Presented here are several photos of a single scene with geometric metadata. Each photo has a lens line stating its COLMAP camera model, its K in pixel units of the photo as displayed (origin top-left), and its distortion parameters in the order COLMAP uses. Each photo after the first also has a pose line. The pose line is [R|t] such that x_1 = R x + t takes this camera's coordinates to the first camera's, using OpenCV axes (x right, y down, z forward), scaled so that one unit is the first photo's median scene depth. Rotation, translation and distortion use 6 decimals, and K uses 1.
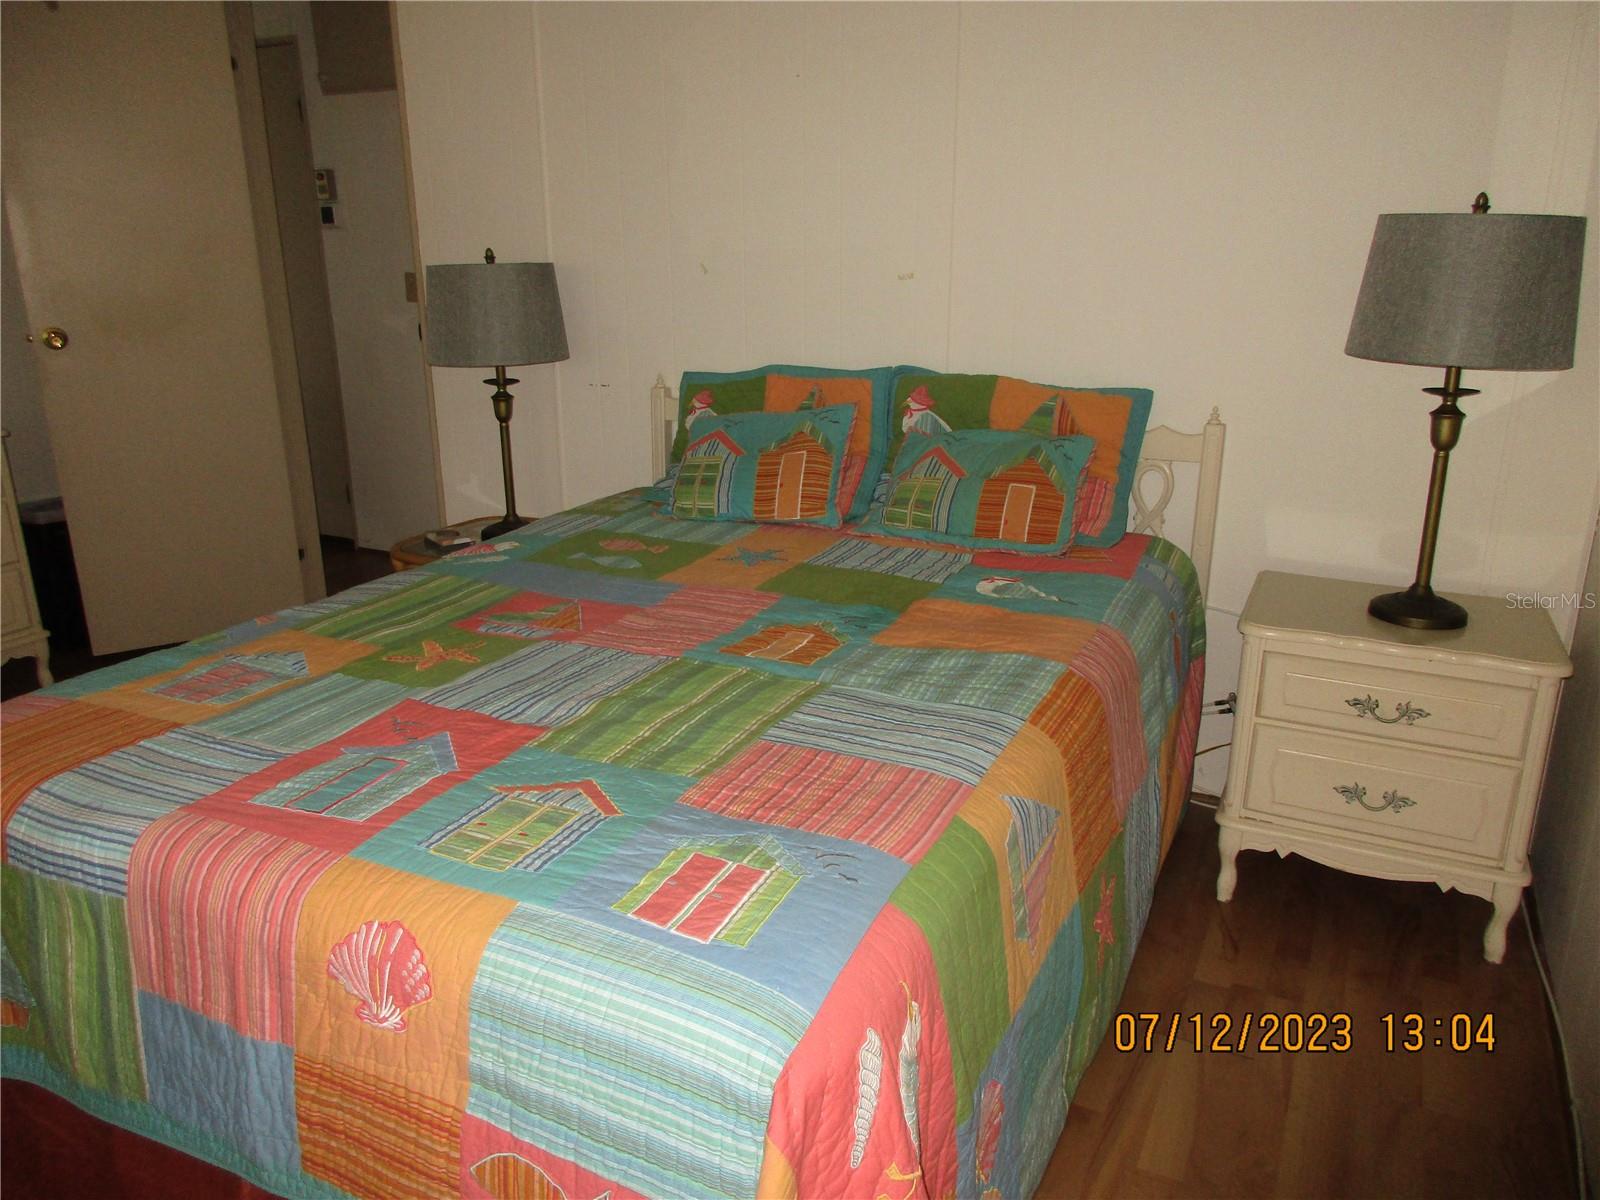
lens RADIAL K [[1190.0, 0, 793.9], [0, 1190.0, 604.7], [0, 0, 1]] dist [-0.008819, 0.006836]
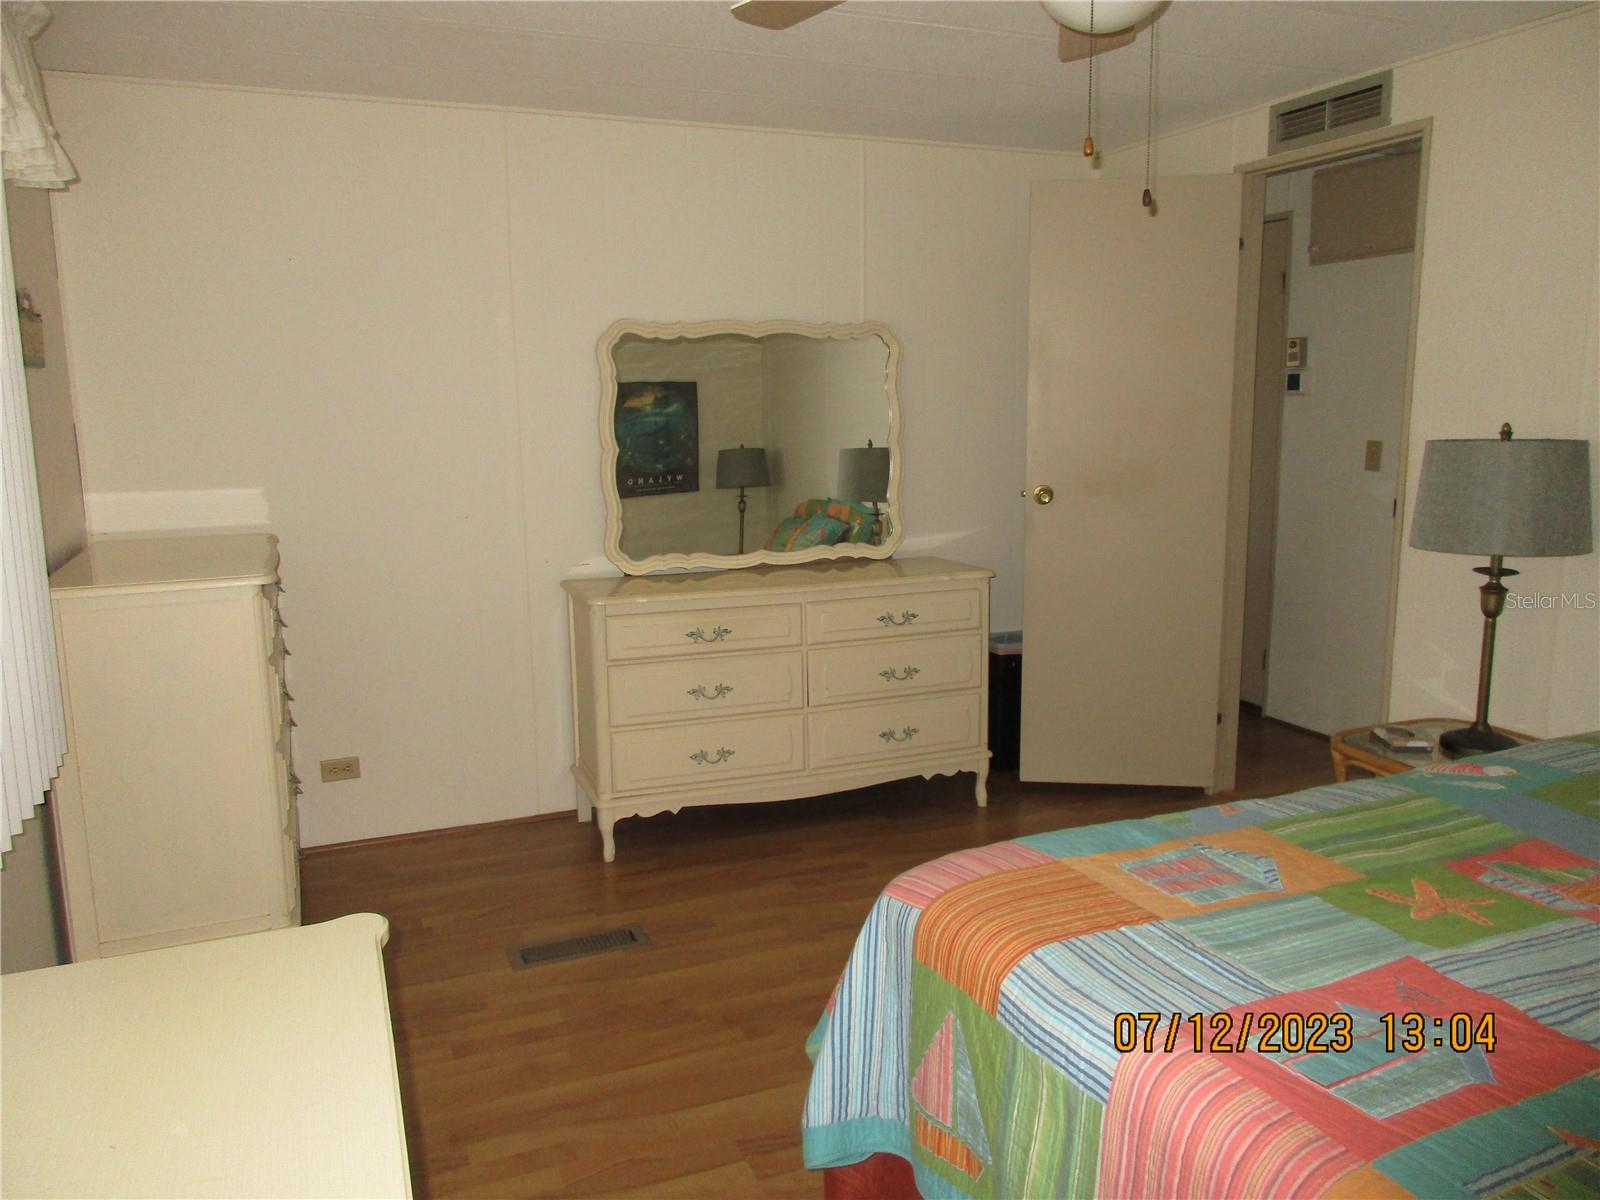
lens RADIAL K [[1190.0, 0, 793.8], [0, 1190.0, 608.4], [0, 0, 1]] dist [-0.008819, 0.006836]
pose [[0.754881, 0.114576, -0.645777, -0.122593], [-0.191776, 0.980150, -0.050275, -0.033541], [0.627198, 0.161796, 0.761869, 0.032659]]
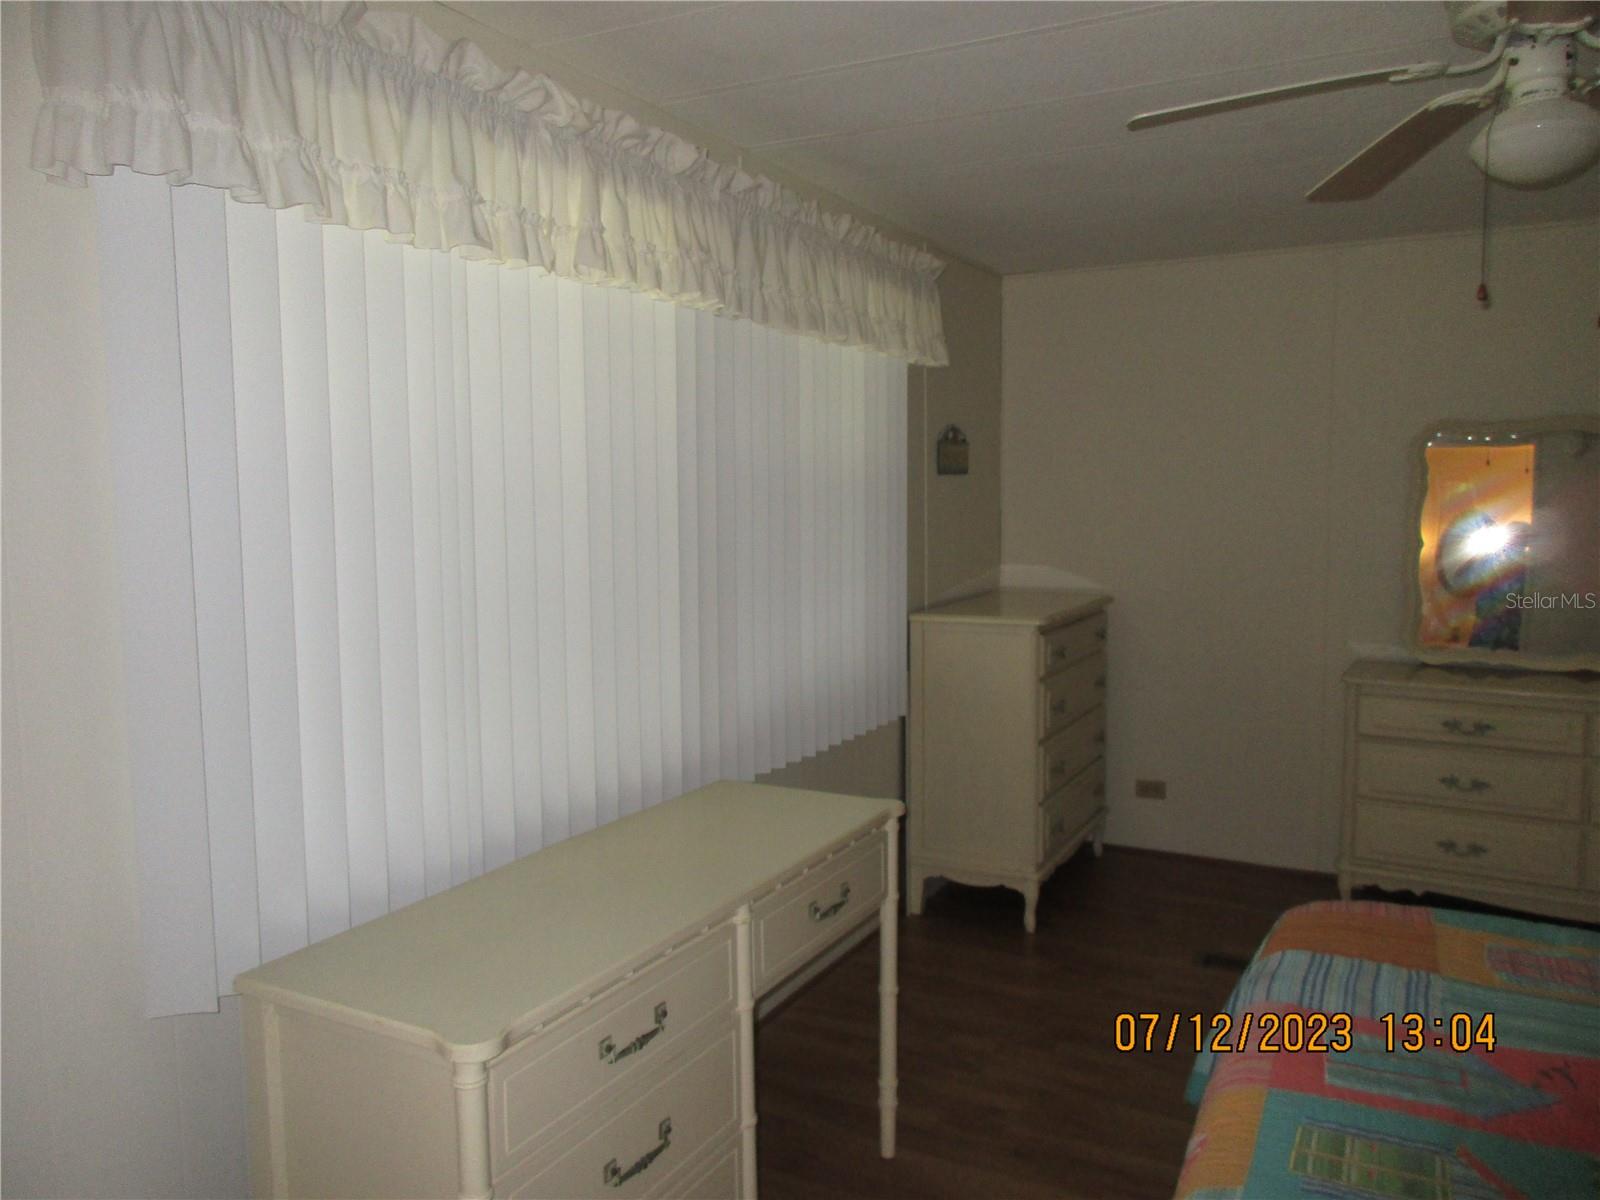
lens RADIAL K [[1190.0, 0, 800.0], [0, 1190.0, 599.5], [0, 0, 1]] dist [-0.008819, 0.006836]
pose [[-0.025008, 0.102823, -0.994385, 0.452628], [-0.295632, 0.949446, 0.105612, -0.138050], [0.954974, 0.296613, 0.006654, 0.288153]]
